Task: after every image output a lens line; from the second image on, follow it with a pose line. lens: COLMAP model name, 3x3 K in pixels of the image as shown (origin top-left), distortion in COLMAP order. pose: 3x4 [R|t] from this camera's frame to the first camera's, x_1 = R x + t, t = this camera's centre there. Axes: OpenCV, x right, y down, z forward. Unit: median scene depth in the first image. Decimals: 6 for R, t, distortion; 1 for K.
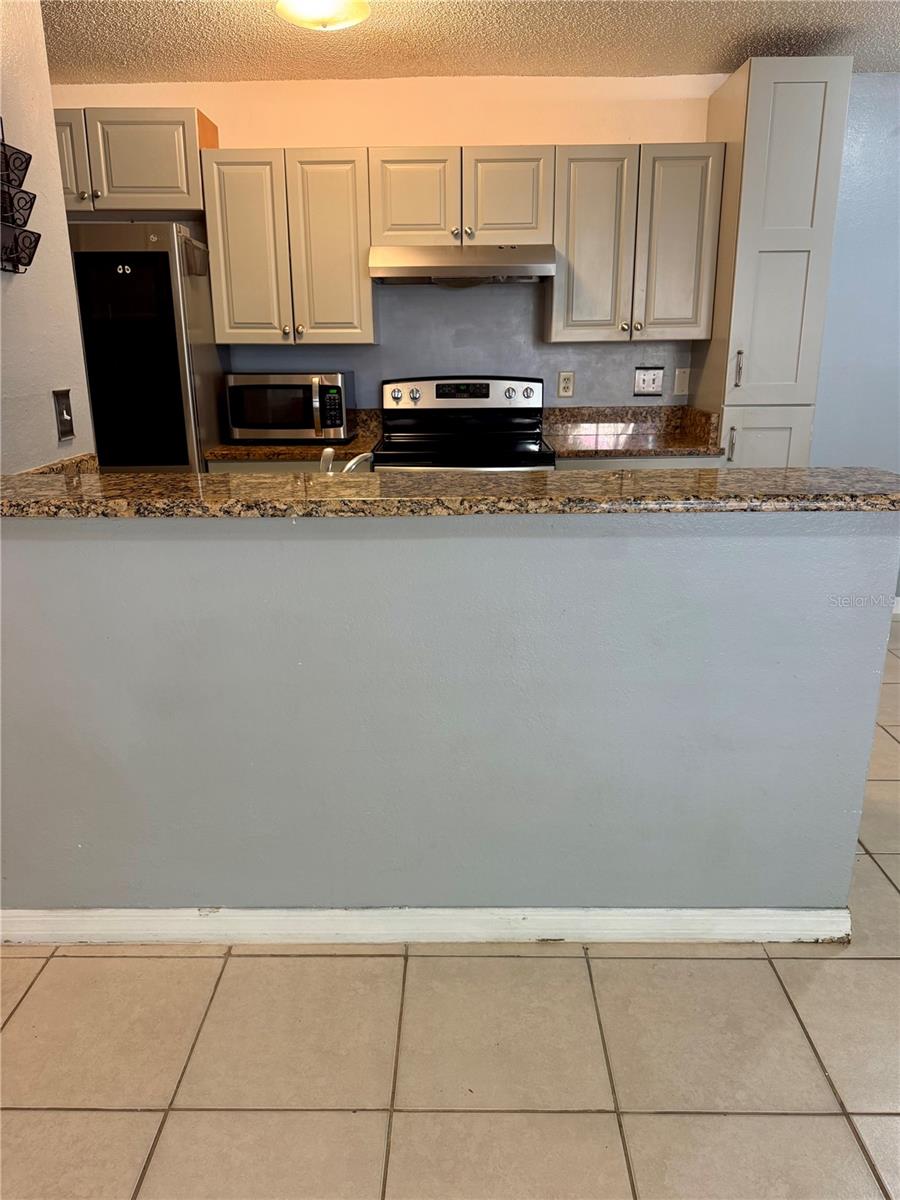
lens RADIAL K [[850.7, 0, 450.0], [0, 850.7, 600.0], [0, 0, 1]] dist [0.167141, -0.330653]
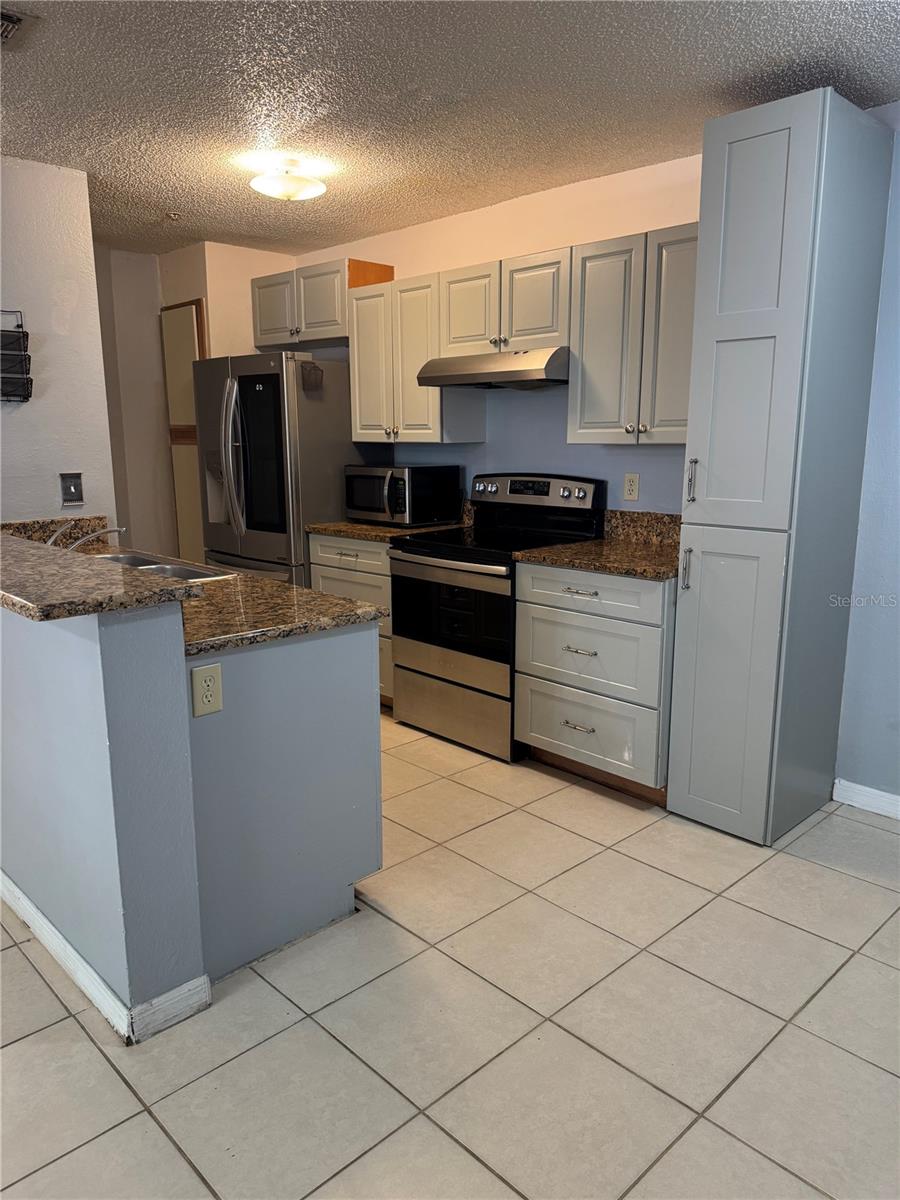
lens RADIAL K [[850.7, 0, 450.0], [0, 850.7, 600.0], [0, 0, 1]] dist [0.167141, -0.330653]
pose [[0.704563, 0.143444, -0.694993, 0.716538], [-0.203066, 0.979158, -0.003767, -0.097851], [0.679967, 0.143784, 0.719007, 0.247696]]
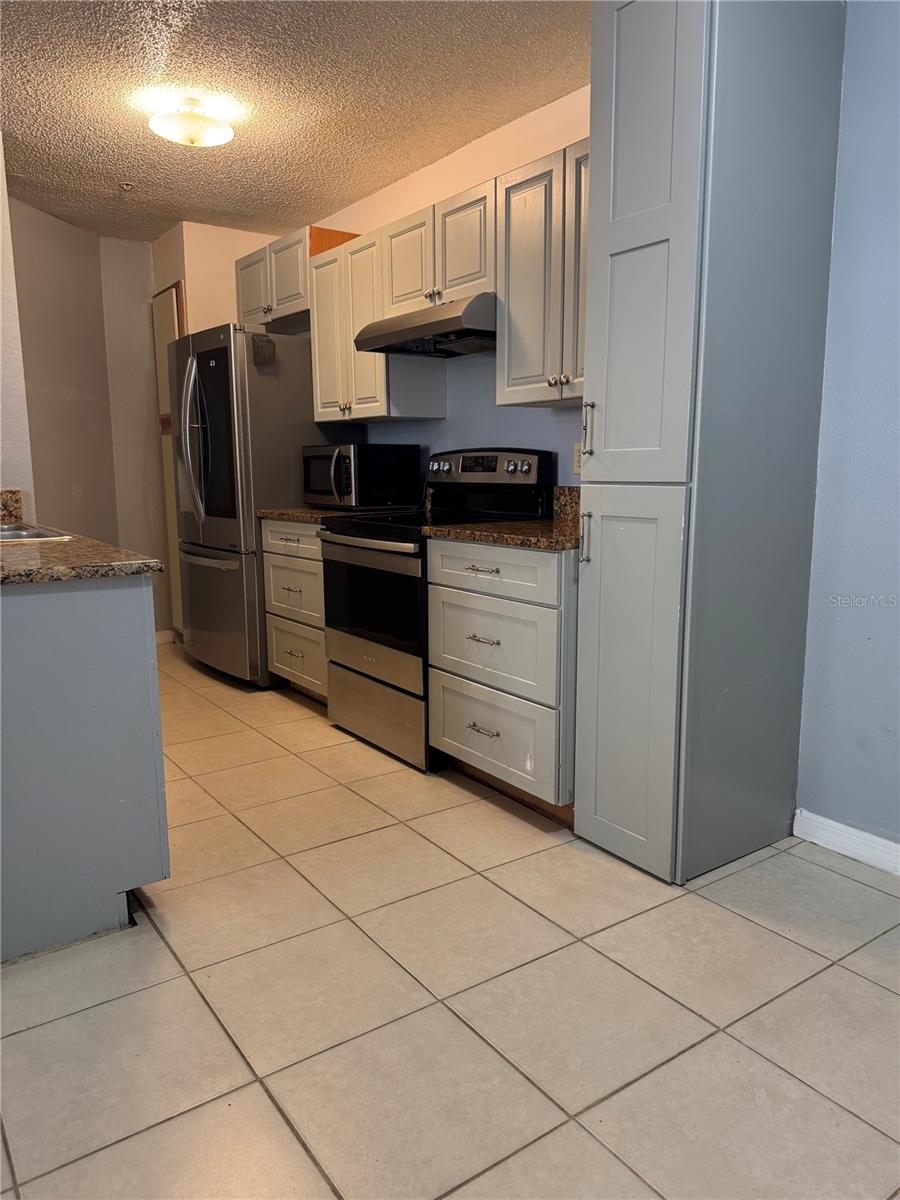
lens RADIAL K [[850.7, 0, 450.0], [0, 850.7, 600.0], [0, 0, 1]] dist [0.167141, -0.330653]
pose [[0.587440, 0.131480, -0.798515, 0.780902], [-0.227344, 0.973790, -0.006909, -0.099062], [0.776678, 0.185596, 0.601935, 0.499669]]
